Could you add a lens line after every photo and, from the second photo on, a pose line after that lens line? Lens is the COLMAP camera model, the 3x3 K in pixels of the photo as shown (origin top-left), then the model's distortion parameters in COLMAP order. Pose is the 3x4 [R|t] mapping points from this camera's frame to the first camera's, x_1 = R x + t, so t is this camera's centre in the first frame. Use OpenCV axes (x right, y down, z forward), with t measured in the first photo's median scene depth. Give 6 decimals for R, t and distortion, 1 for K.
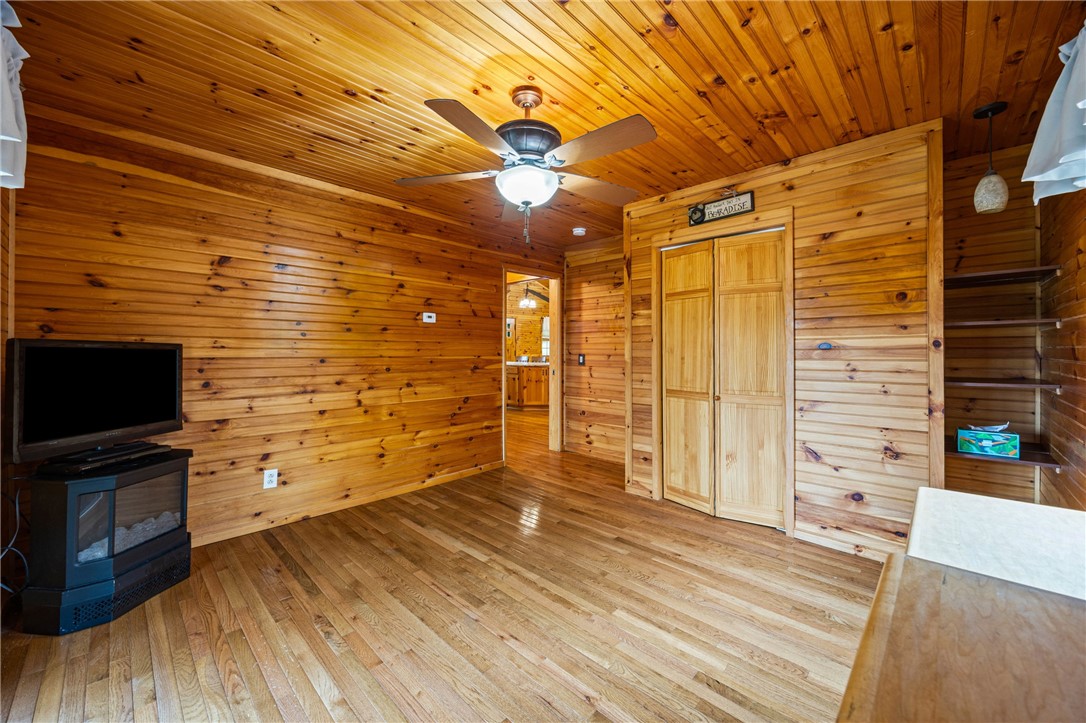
lens RADIAL K [[415.5, 0, 545.0], [0, 415.5, 345.2], [0, 0, 1]] dist [-0.004829, 0.000116]
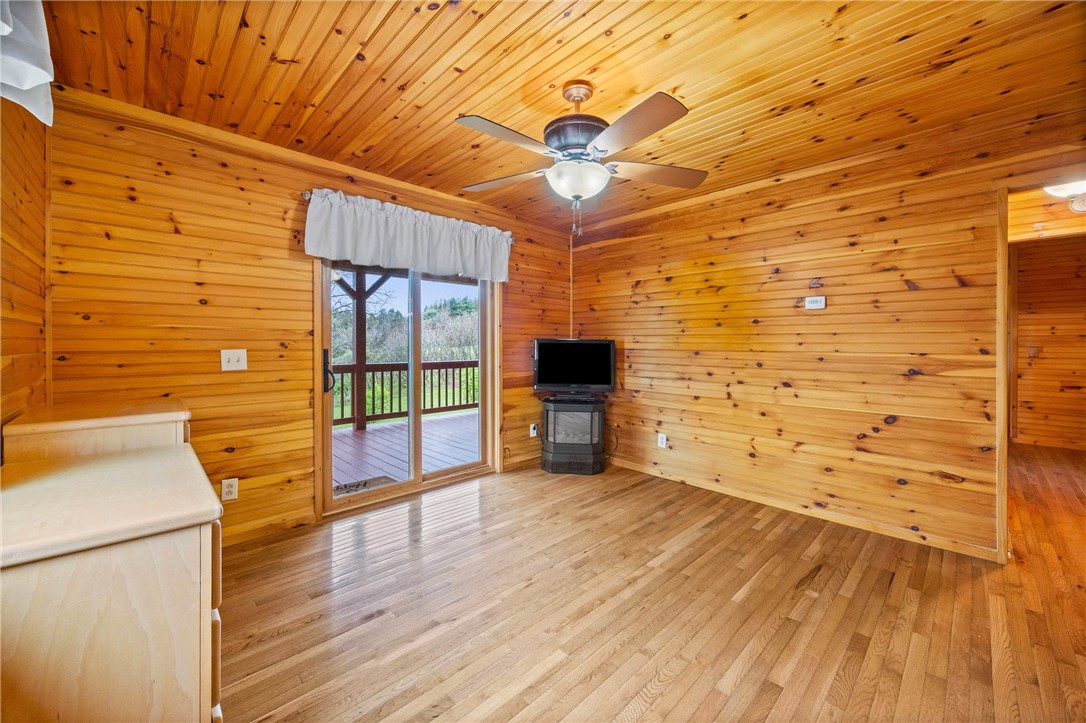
lens RADIAL K [[415.5, 0, 545.0], [0, 415.5, 345.2], [0, 0, 1]] dist [-0.004829, 0.000116]
pose [[-0.031358, 0.002438, -0.999505, 0.679722], [0.010452, 0.999943, 0.002111, 0.009125], [0.999454, -0.010381, -0.031381, 0.667472]]
